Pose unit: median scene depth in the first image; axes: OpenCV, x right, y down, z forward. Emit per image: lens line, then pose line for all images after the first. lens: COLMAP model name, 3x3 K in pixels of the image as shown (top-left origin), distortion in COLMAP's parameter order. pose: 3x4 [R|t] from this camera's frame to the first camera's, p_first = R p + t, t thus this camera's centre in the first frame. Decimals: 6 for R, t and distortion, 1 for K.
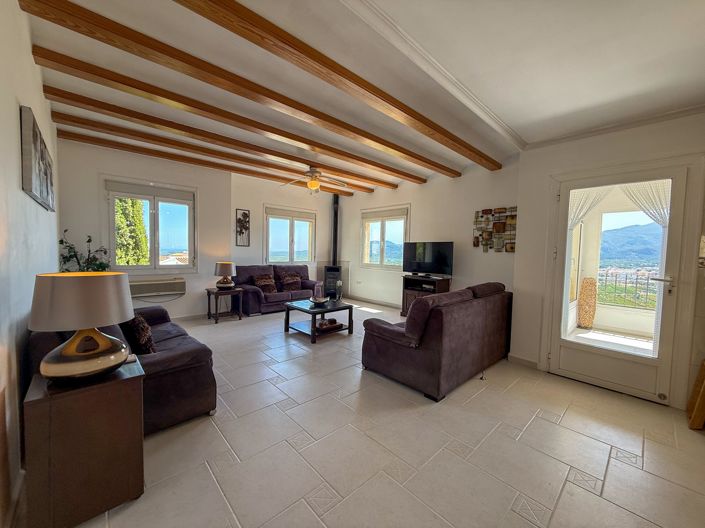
lens RADIAL K [[281.3, 0, 355.5], [0, 281.3, 264.9], [0, 0, 1]] dist [0.000774, -0.000168]
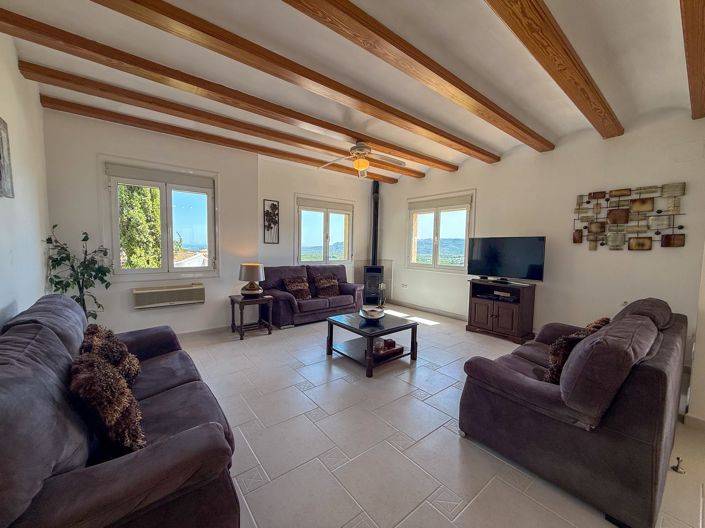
lens RADIAL K [[281.3, 0, 355.2], [0, 281.3, 264.9], [0, 0, 1]] dist [0.000774, -0.000168]
pose [[0.997016, 0.000332, -0.077200, -0.103885], [0.000964, 0.999859, 0.016748, -0.020262], [0.077195, -0.016772, 0.996875, 0.217322]]
